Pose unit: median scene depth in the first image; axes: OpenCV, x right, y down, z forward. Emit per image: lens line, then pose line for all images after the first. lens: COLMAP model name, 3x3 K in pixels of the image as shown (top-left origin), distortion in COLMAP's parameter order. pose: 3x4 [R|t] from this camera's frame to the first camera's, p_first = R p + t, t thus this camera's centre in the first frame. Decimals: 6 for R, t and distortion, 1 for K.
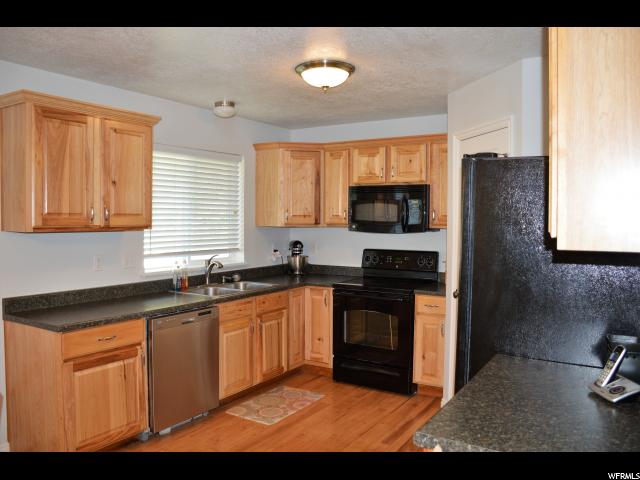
lens RADIAL K [[509.5, 0, 317.8], [0, 509.5, 238.7], [0, 0, 1]] dist [-0.120415, 0.057720]
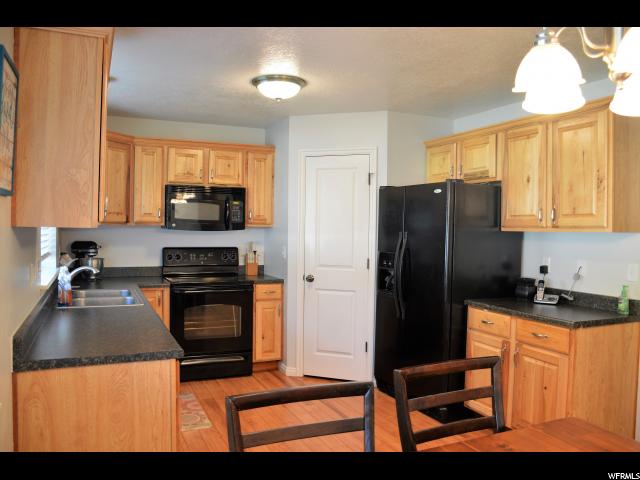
lens RADIAL K [[509.5, 0, 316.4], [0, 509.5, 239.8], [0, 0, 1]] dist [-0.120415, 0.057720]
pose [[0.551507, -0.019287, 0.833947, -0.637967], [0.022831, 0.999707, 0.008022, 0.003804], [-0.833858, 0.014615, 0.551786, 0.233255]]
